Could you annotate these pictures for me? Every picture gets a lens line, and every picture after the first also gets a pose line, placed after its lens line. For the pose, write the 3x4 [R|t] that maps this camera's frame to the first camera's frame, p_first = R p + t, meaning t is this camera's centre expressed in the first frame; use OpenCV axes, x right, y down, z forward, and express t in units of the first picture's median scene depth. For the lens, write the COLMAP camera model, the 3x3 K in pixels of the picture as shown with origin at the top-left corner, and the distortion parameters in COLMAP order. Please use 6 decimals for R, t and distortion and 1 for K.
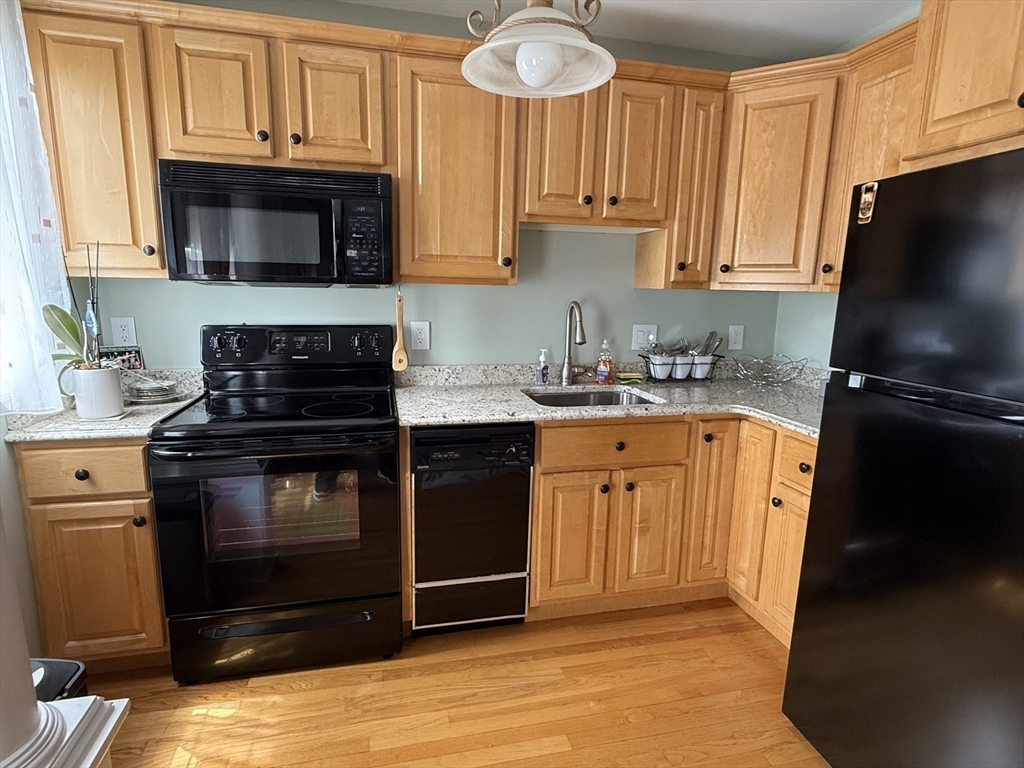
lens RADIAL K [[541.6, 0, 509.6], [0, 541.6, 384.6], [0, 0, 1]] dist [-0.005770, 0.001153]
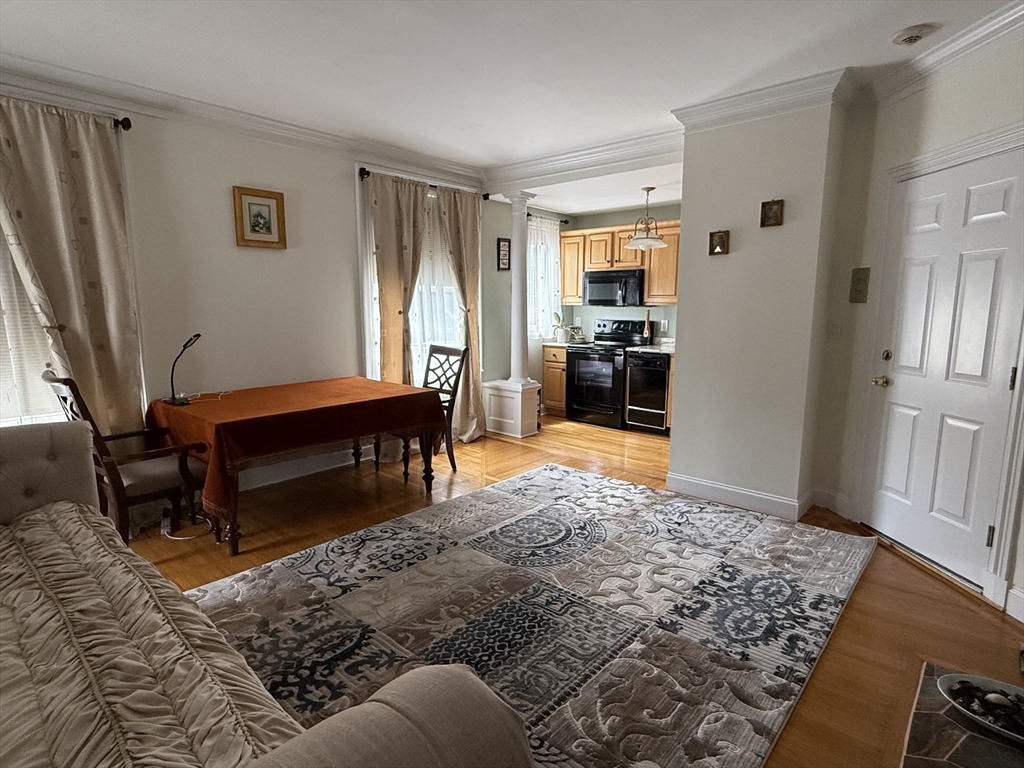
lens RADIAL K [[541.6, 0, 509.7], [0, 541.6, 393.4], [0, 0, 1]] dist [-0.005770, 0.001153]
pose [[0.569390, 0.116794, -0.813729, 1.807455], [-0.138863, 0.989297, 0.044826, 0.247443], [0.810255, 0.087473, 0.579514, -1.215036]]
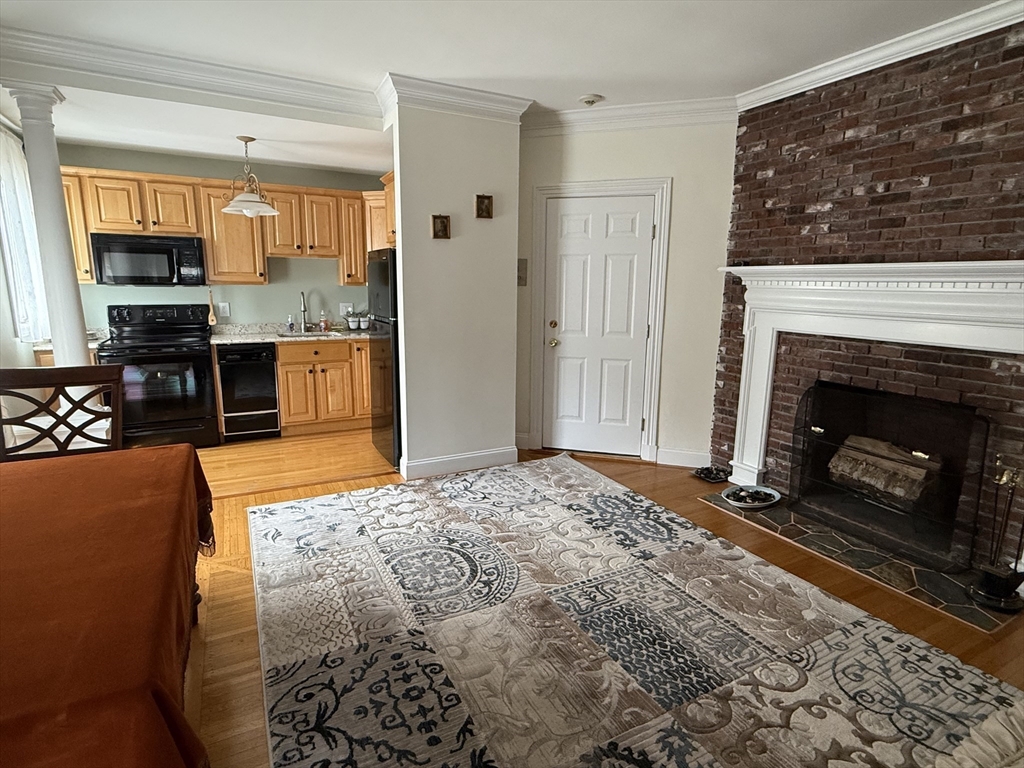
lens RADIAL K [[541.6, 0, 514.8], [0, 541.6, 388.0], [0, 0, 1]] dist [-0.005770, 0.001153]
pose [[0.968445, -0.055260, 0.243024, 0.463084], [0.051275, 0.998427, 0.022697, 0.258359], [-0.243896, -0.009520, 0.969755, -1.508063]]
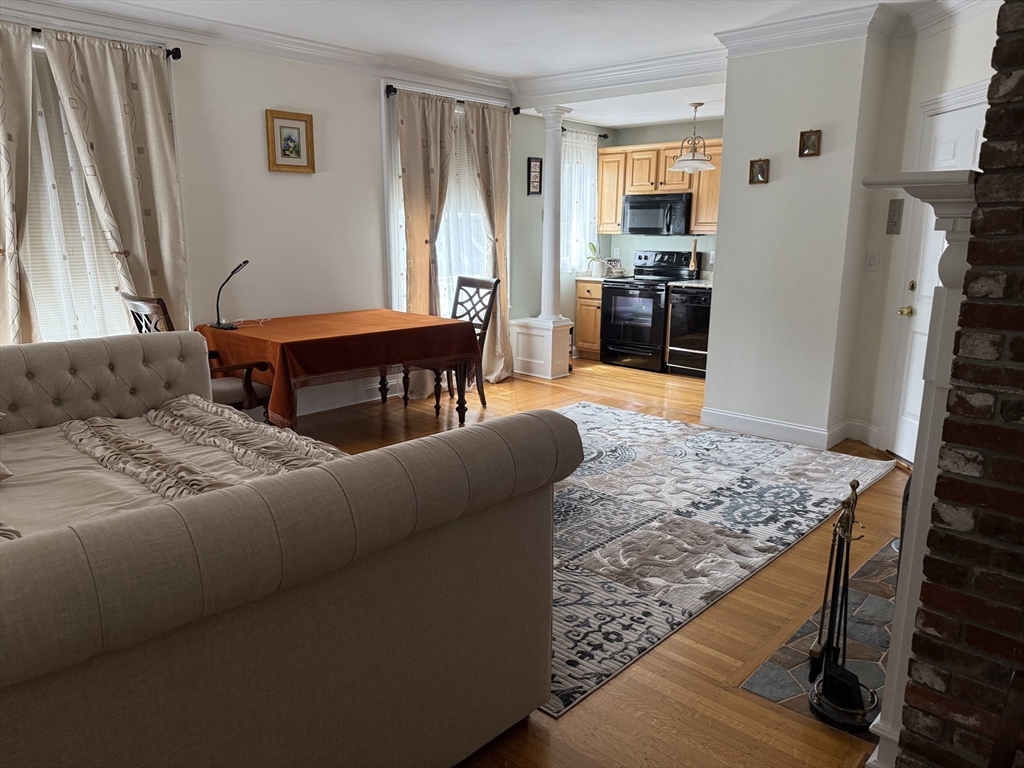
lens RADIAL K [[718.5, 0, 502.8], [0, 718.5, 406.7], [0, 0, 1]] dist [0.044932, -0.076854]
pose [[0.542096, 0.185673, -0.819547, 2.306409], [-0.146968, 0.981201, 0.125084, 0.321831], [0.827365, 0.052639, 0.559193, -1.631295]]
